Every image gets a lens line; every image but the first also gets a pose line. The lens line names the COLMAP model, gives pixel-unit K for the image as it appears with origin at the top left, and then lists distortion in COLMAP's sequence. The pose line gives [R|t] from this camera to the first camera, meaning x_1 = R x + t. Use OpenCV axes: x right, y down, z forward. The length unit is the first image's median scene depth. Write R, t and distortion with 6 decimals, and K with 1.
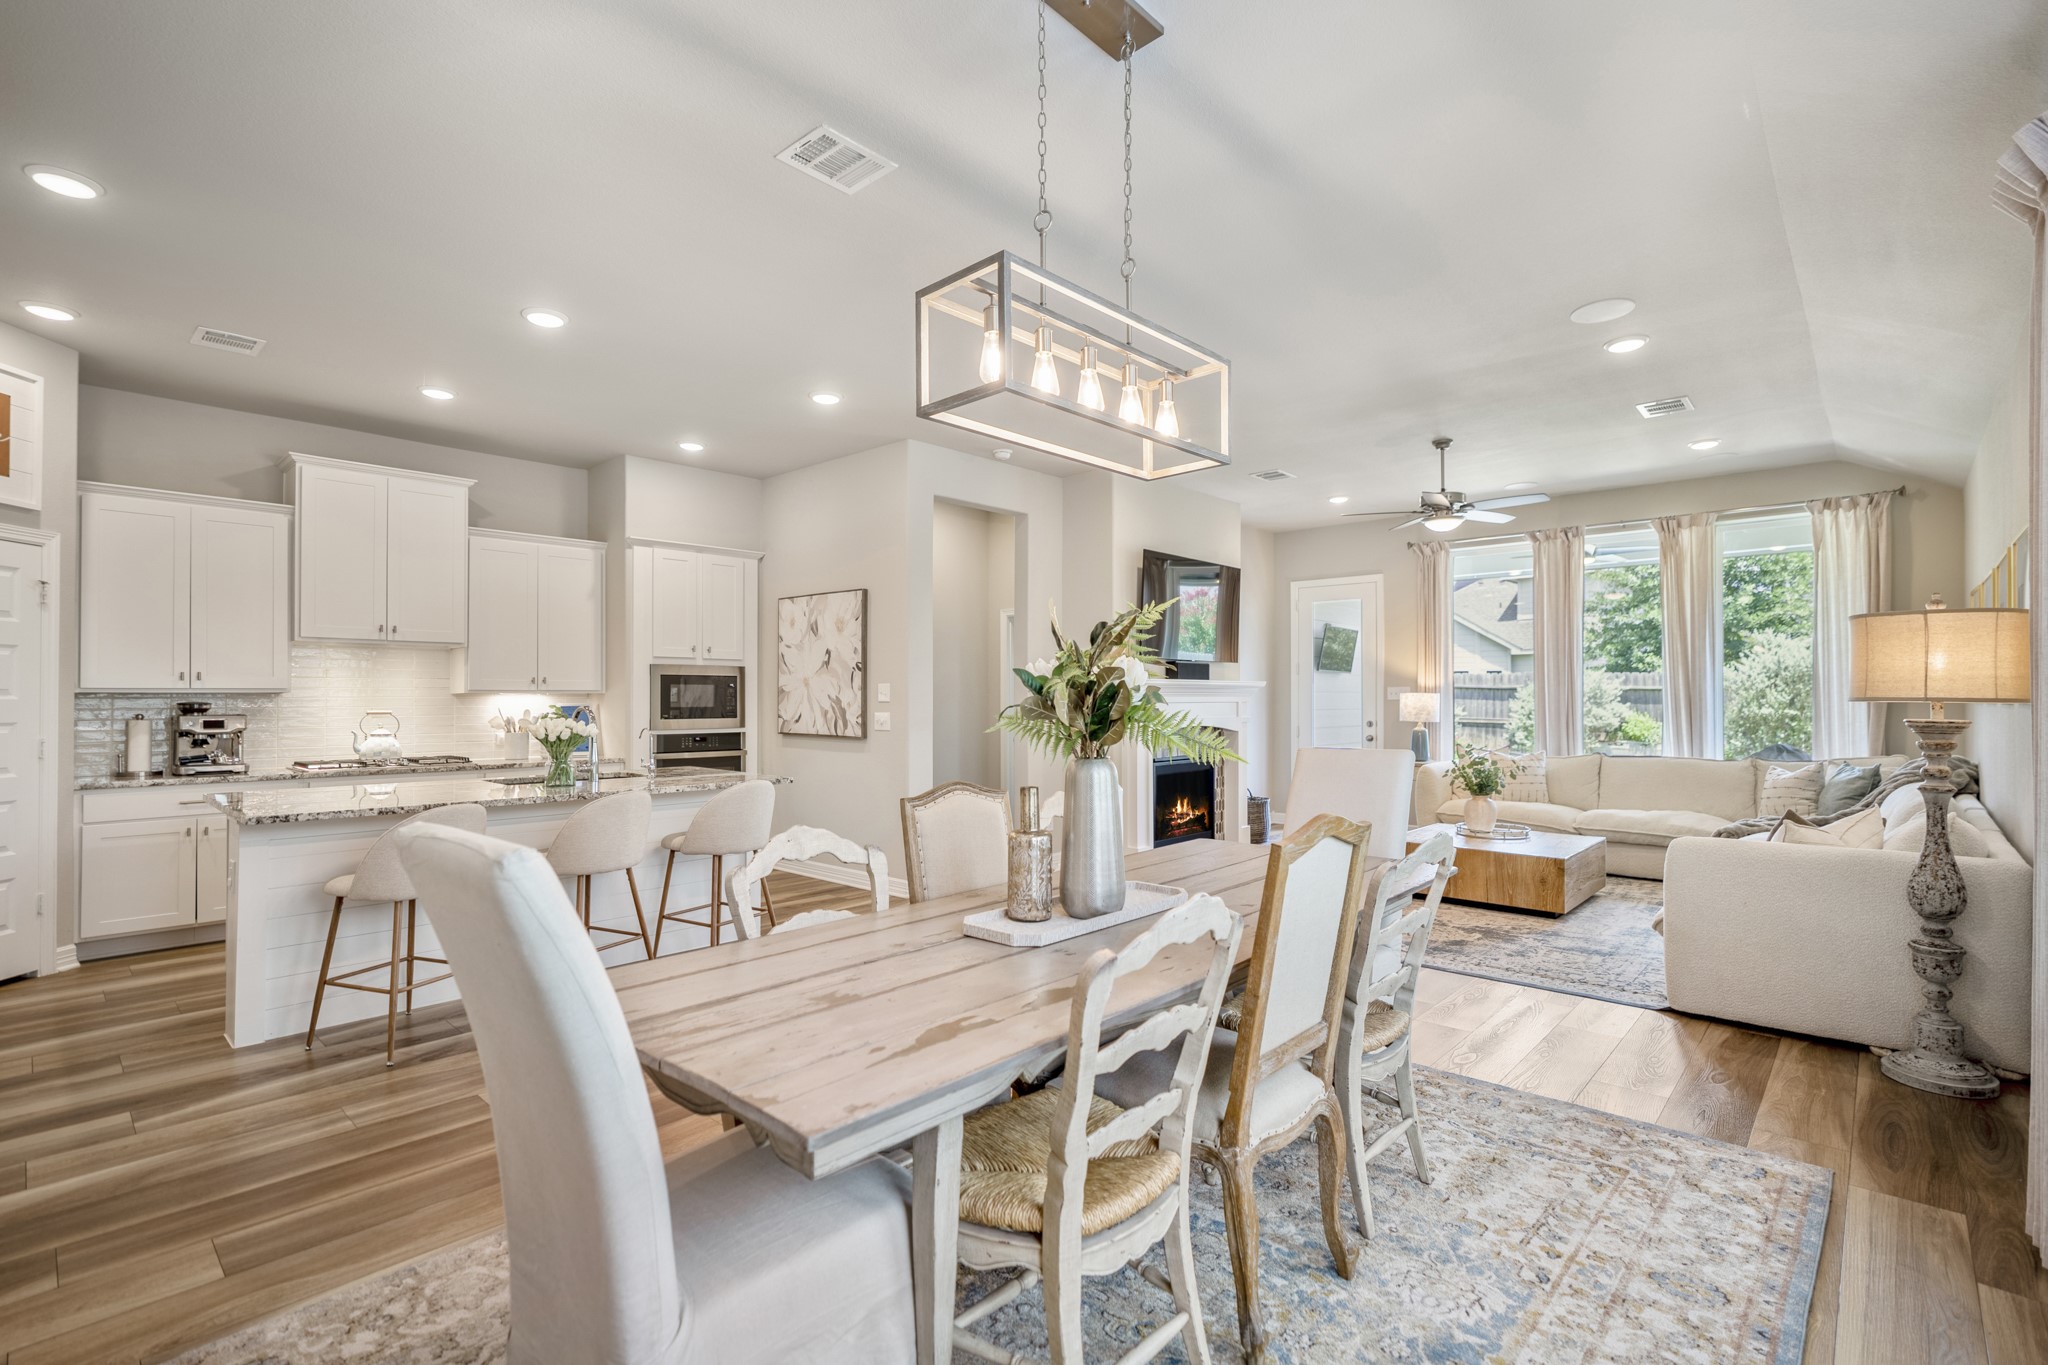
lens RADIAL K [[935.7, 0, 1023.6], [0, 935.7, 687.3], [0, 0, 1]] dist [-0.007314, 0.001308]
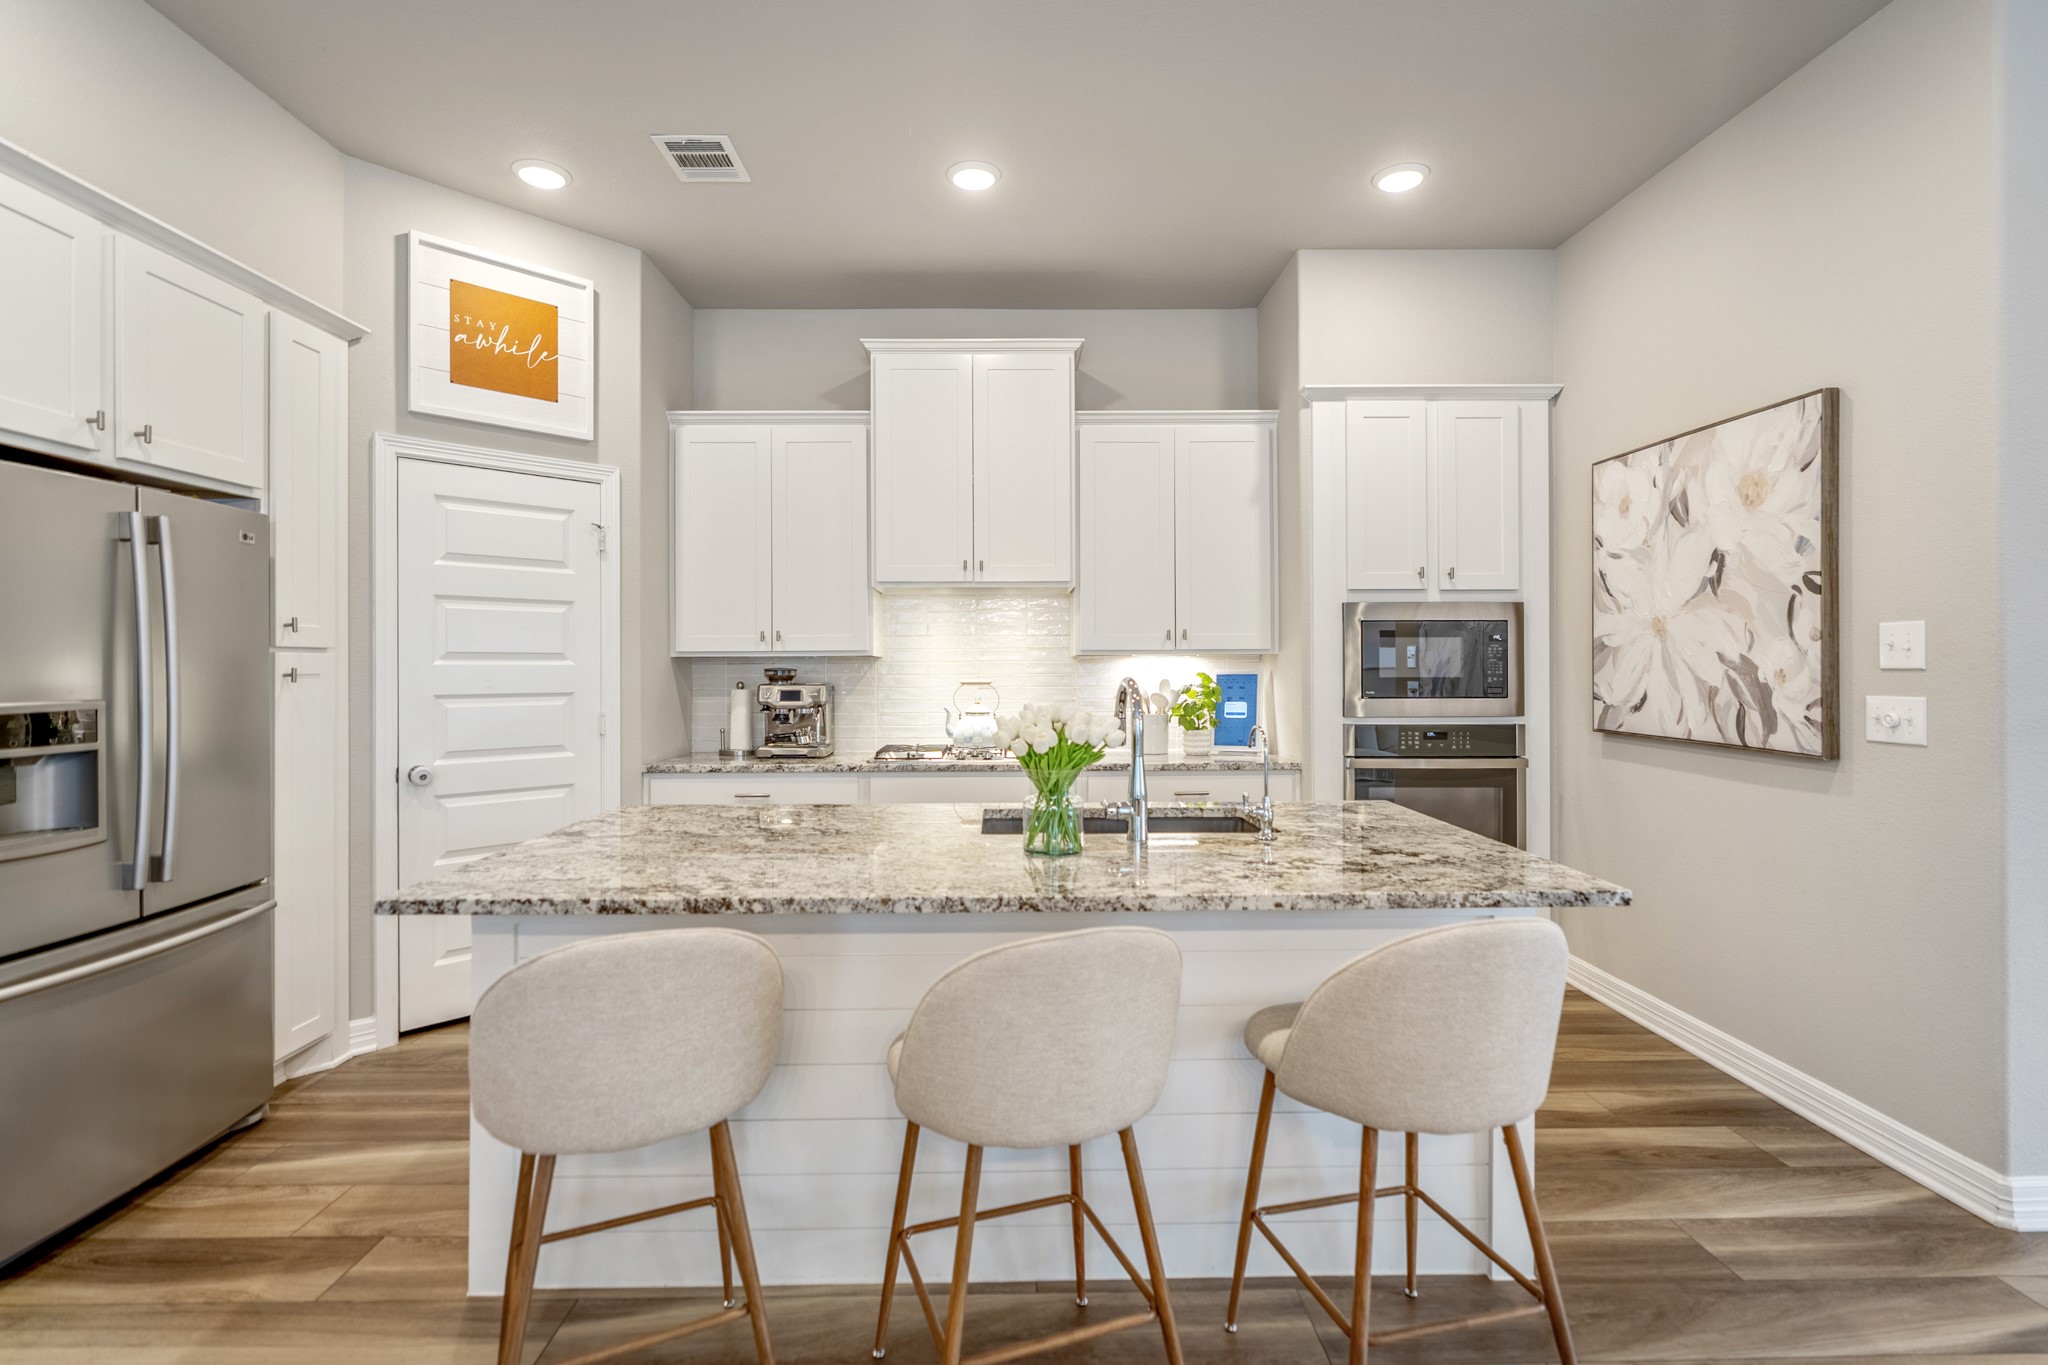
lens RADIAL K [[954.2, 0, 1015.8], [0, 954.2, 663.2], [0, 0, 1]] dist [-0.004125, 0.000269]
pose [[0.689154, -0.002105, -0.724612, -0.113361], [0.011100, 0.999909, 0.007651, 0.005987], [0.724530, -0.013316, 0.689115, 0.455334]]
